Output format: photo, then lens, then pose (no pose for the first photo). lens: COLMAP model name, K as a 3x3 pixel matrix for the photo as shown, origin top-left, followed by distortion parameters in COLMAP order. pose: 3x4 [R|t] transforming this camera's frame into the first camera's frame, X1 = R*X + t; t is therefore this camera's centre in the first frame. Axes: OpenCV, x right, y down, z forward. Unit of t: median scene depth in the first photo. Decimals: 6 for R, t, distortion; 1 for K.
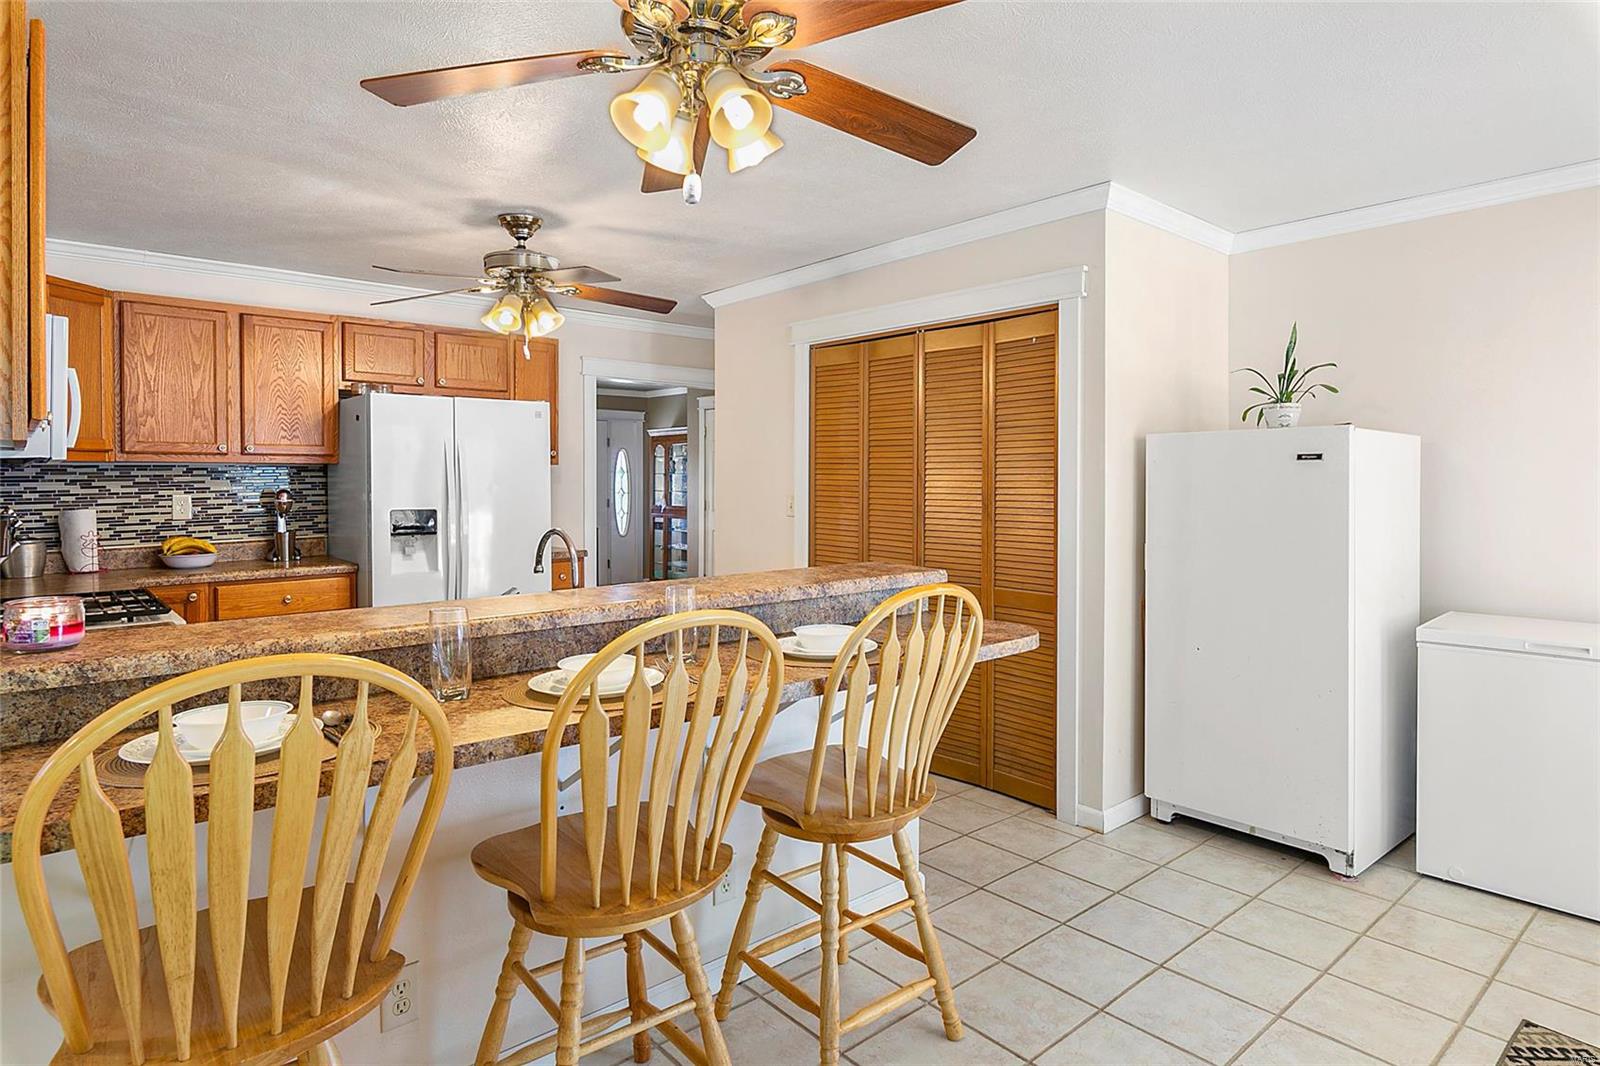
lens RADIAL K [[861.1, 0, 762.6], [0, 861.1, 491.6], [0, 0, 1]] dist [0.004133, -0.001008]
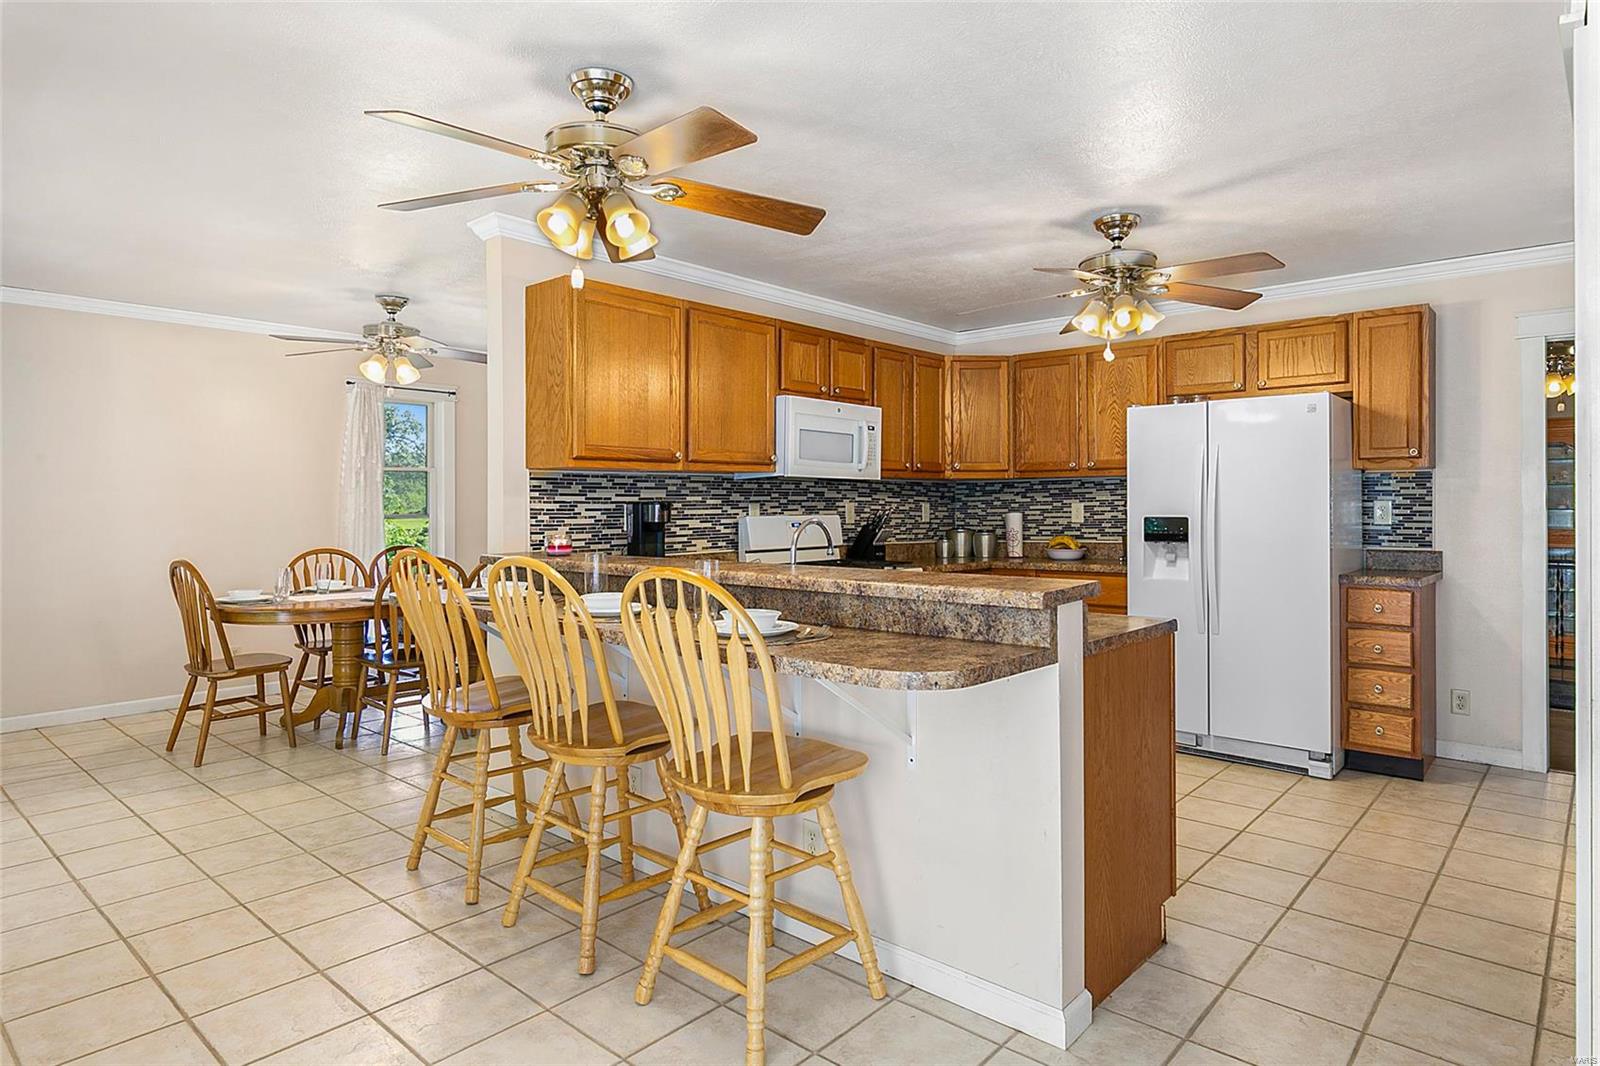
lens RADIAL K [[861.1, 0, 811.2], [0, 861.1, 504.4], [0, 0, 1]] dist [0.004133, -0.001008]
pose [[0.175878, 0.002054, -0.984410, 0.534452], [-0.011308, 0.999936, 0.000066, 0.010462], [0.984347, 0.011120, 0.175890, 0.417094]]
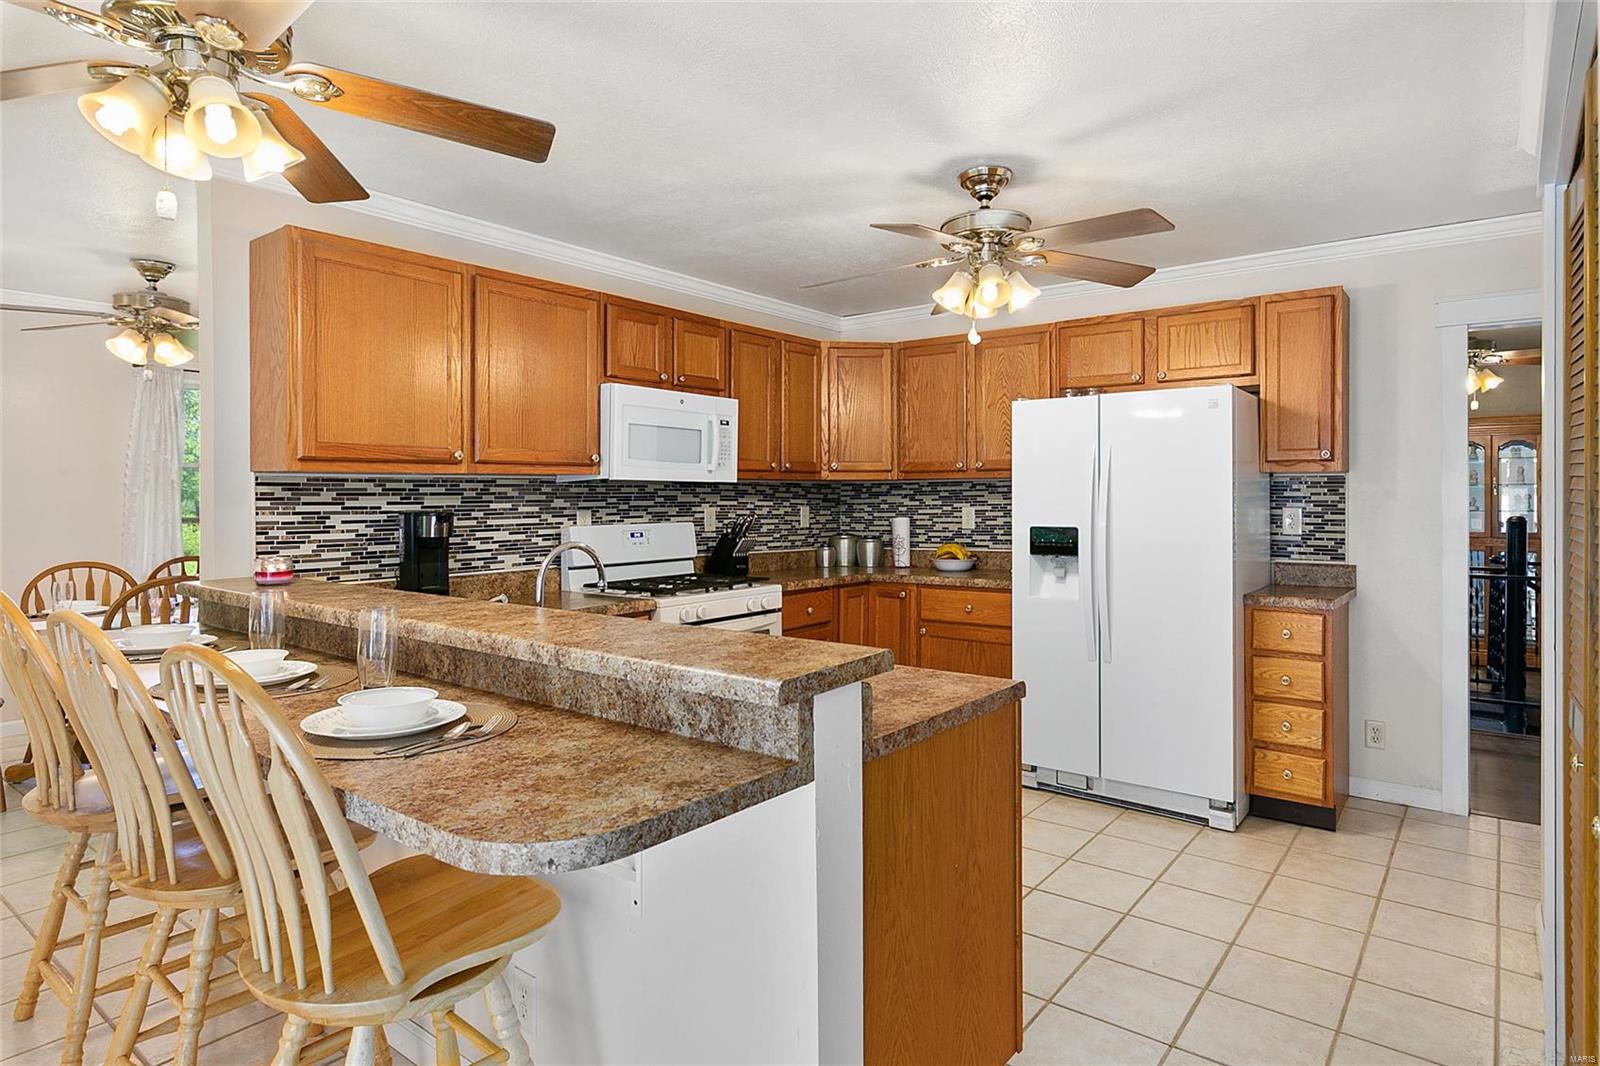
lens RADIAL K [[861.1, 0, 806.1], [0, 861.1, 498.5], [0, 0, 1]] dist [0.004133, -0.001008]
pose [[0.242174, 0.003611, -0.970226, 0.403456], [-0.012018, 0.999928, 0.000722, -0.006473], [0.970158, 0.011485, 0.242200, 0.547830]]
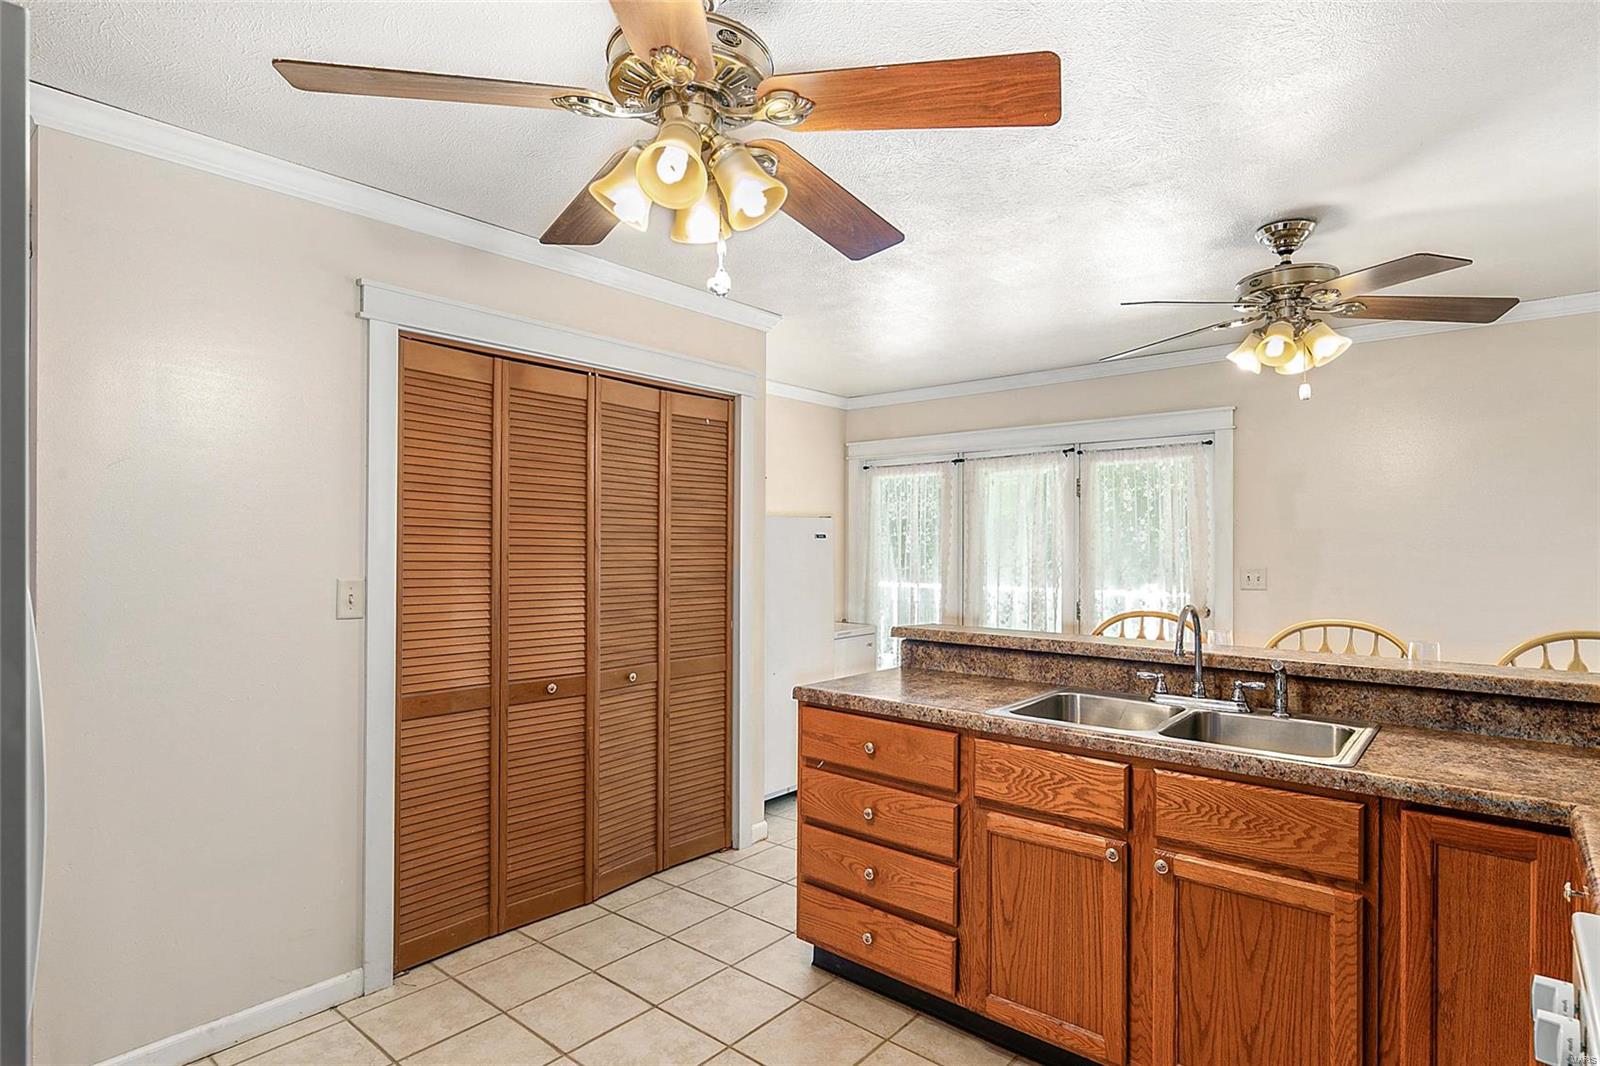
lens RADIAL K [[824.0, 0, 786.9], [0, 824.0, 544.5], [0, 0, 1]] dist [-0.025429, 0.001124]
pose [[-0.187887, 0.003477, 0.982185, -0.588124], [0.011186, 0.999936, -0.001400, -0.017108], [-0.982127, 0.010723, -0.187913, 0.899375]]
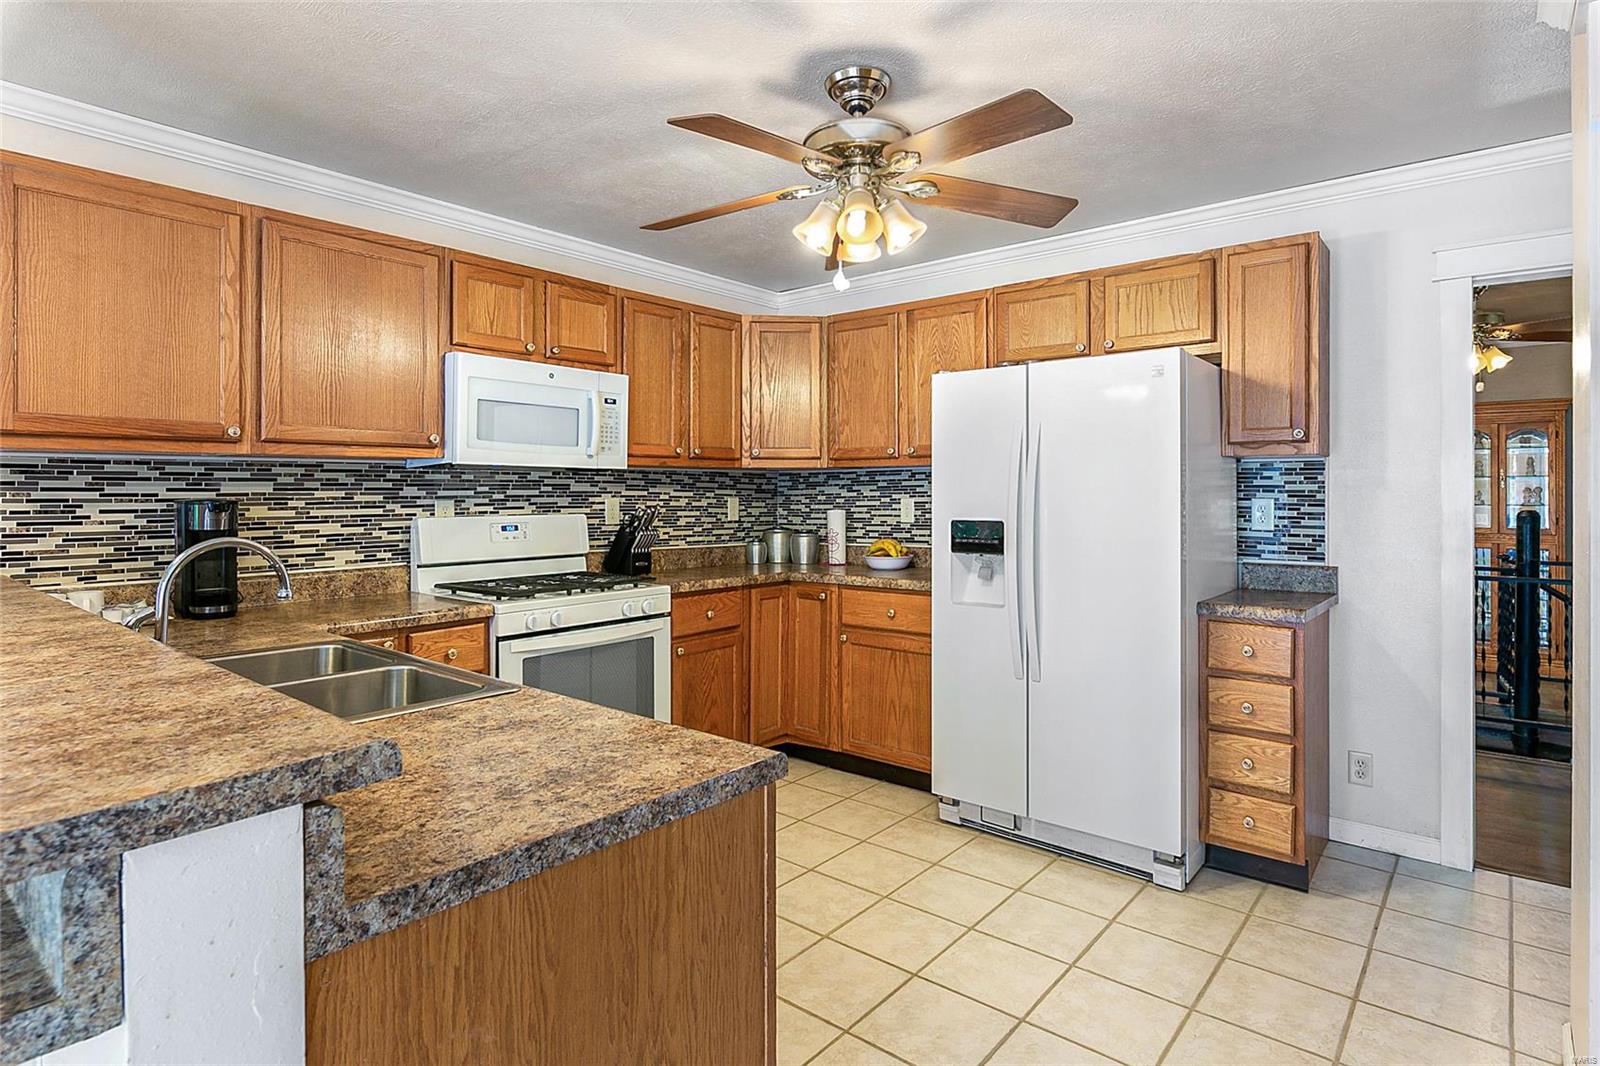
lens RADIAL K [[821.6, 0, 799.6], [0, 821.6, 490.6], [0, 0, 1]] dist [0.002034, -0.005028]
pose [[0.210620, 0.000047, -0.977568, 0.275548], [-0.013696, 0.999902, -0.002903, -0.001337], [0.977472, 0.014000, 0.210600, 0.708382]]
